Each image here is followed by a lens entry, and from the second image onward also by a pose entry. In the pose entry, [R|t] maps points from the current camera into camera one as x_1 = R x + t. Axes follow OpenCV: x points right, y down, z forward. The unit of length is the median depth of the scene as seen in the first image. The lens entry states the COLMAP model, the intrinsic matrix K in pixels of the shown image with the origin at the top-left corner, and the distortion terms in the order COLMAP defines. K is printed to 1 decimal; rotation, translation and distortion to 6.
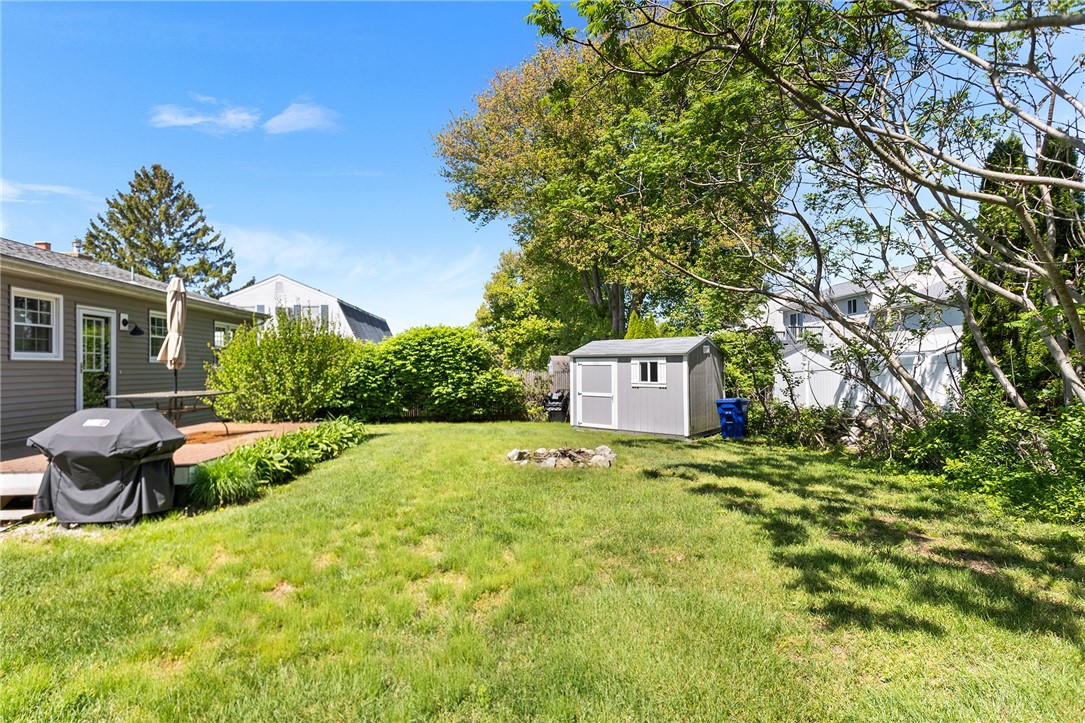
lens RADIAL K [[524.5, 0, 541.7], [0, 524.5, 353.4], [0, 0, 1]] dist [0.012331, 0.002365]
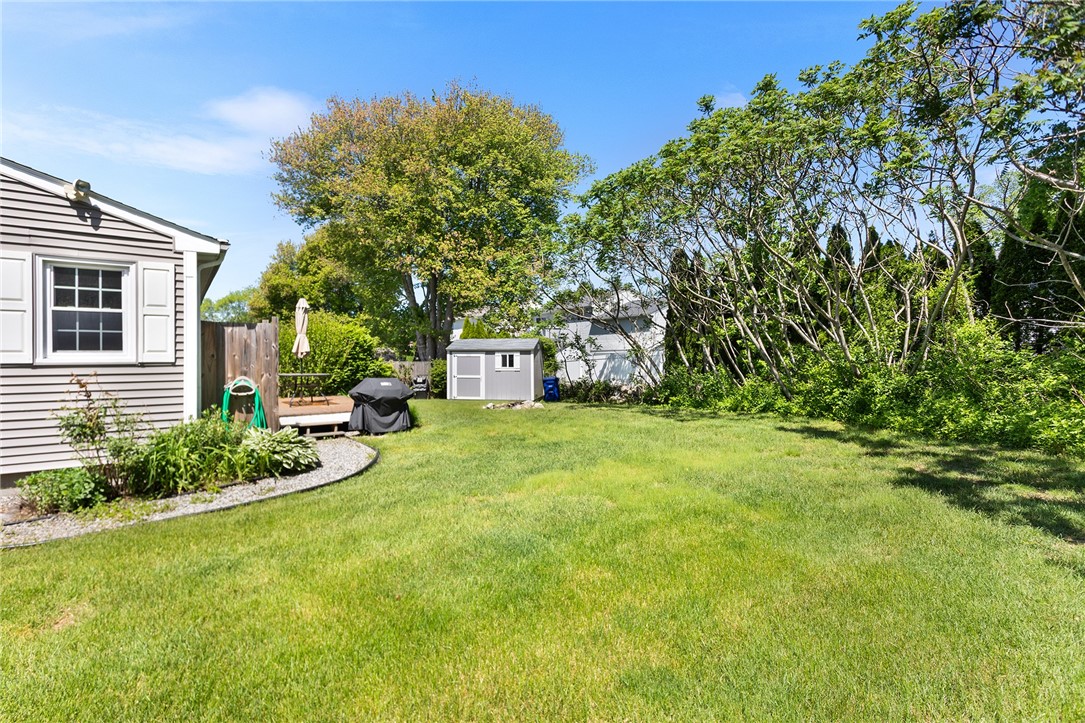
lens RADIAL K [[524.5, 0, 536.1], [0, 524.5, 352.6], [0, 0, 1]] dist [0.012331, 0.002365]
pose [[0.867362, 0.007307, 0.497623, -0.421786], [-0.014484, 0.999839, 0.010564, -0.005393], [-0.497466, -0.016371, 0.867329, -0.322365]]
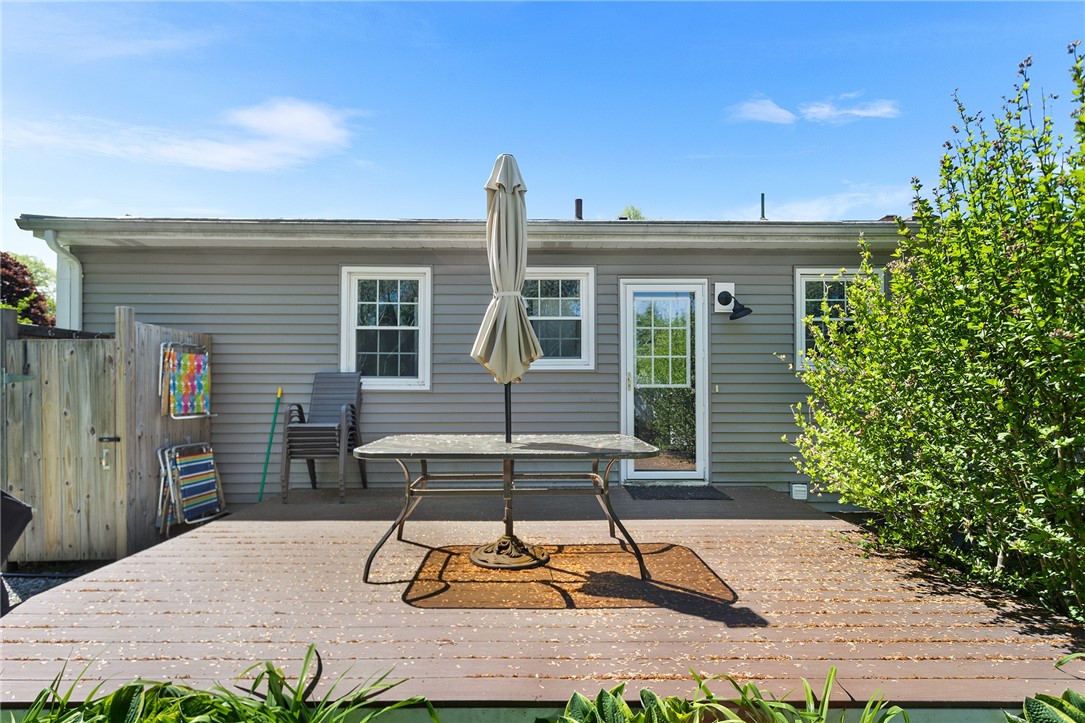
lens RADIAL K [[524.5, 0, 547.7], [0, 524.5, 364.1], [0, 0, 1]] dist [0.012331, 0.002365]
pose [[-0.095144, 0.002606, -0.995460, -0.144001], [0.027016, 0.999635, 0.000035, 0.002617], [0.995097, -0.026890, -0.095180, 0.533406]]
